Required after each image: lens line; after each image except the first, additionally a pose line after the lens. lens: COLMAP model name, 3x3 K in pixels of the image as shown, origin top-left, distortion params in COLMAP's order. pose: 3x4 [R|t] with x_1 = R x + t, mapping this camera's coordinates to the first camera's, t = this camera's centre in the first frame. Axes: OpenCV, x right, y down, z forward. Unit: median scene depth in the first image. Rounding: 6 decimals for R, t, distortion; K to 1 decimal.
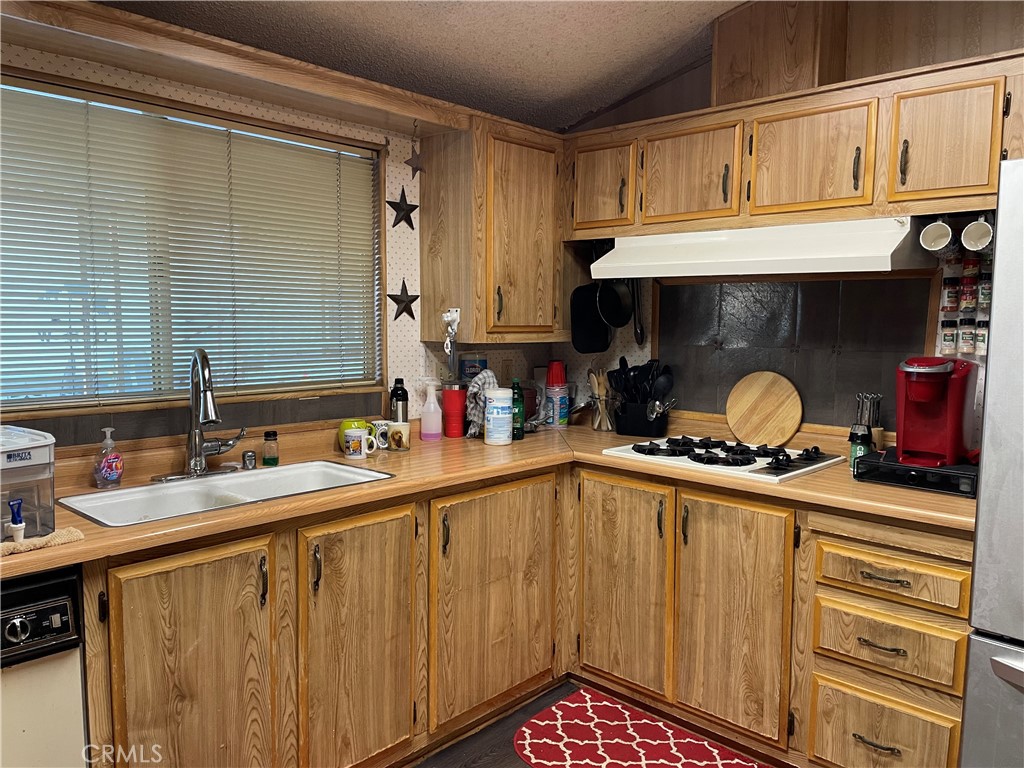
lens RADIAL K [[774.1, 0, 505.7], [0, 774.1, 386.8], [0, 0, 1]] dist [0.094245, -0.120247]
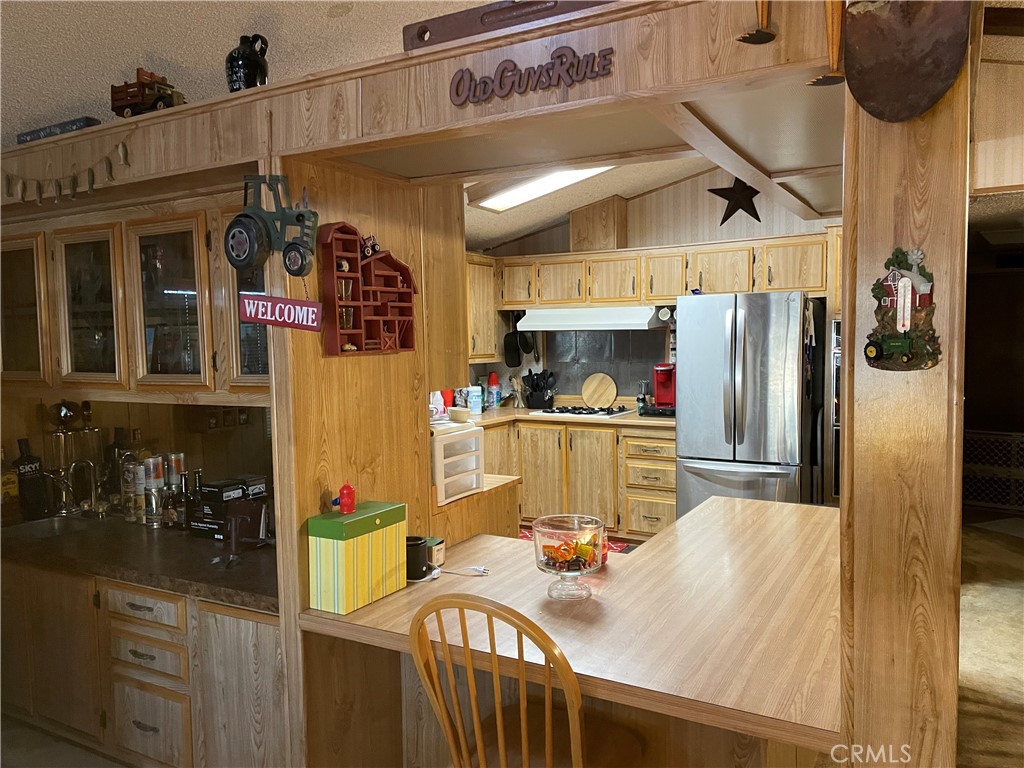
lens RADIAL K [[774.1, 0, 512.6], [0, 774.1, 389.8], [0, 0, 1]] dist [0.094245, -0.120247]
pose [[0.970369, -0.039471, 0.238380, -0.443801], [0.045132, 0.998813, -0.018336, 0.059736], [-0.237374, 0.028551, 0.970999, -1.093515]]
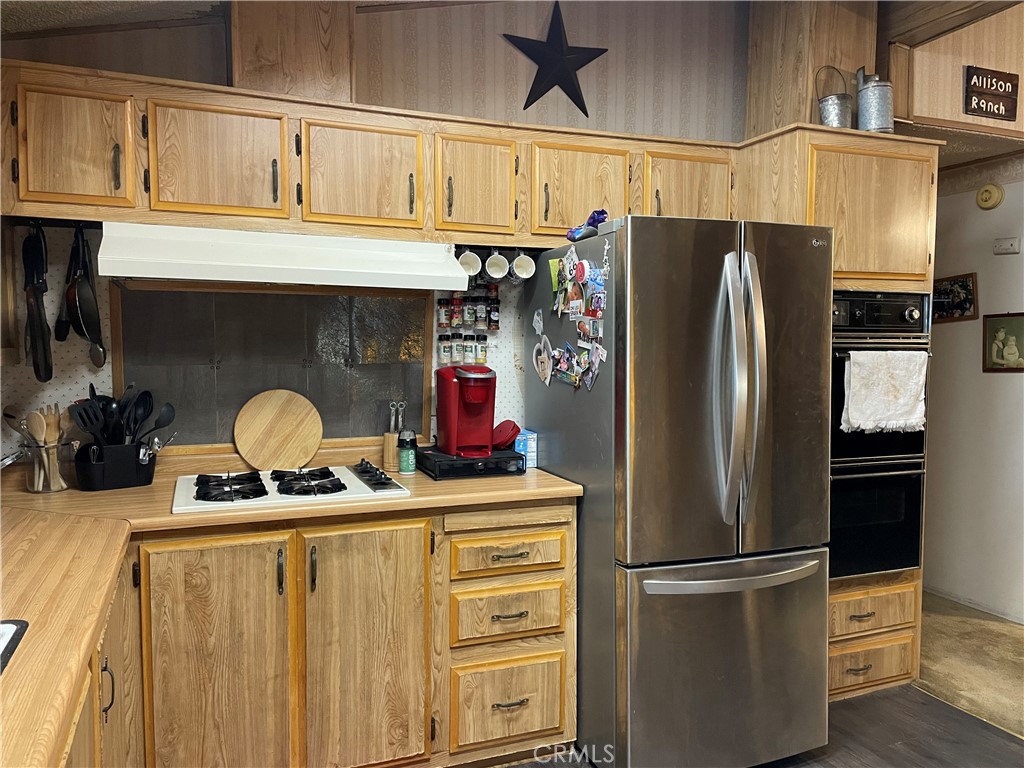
lens RADIAL K [[774.1, 0, 507.6], [0, 774.1, 384.3], [0, 0, 1]] dist [0.094245, -0.120247]
pose [[0.417959, -0.059379, 0.906523, -0.443353], [0.083508, 0.996148, 0.026748, -0.031771], [-0.904620, 0.064522, 0.421308, 0.412278]]
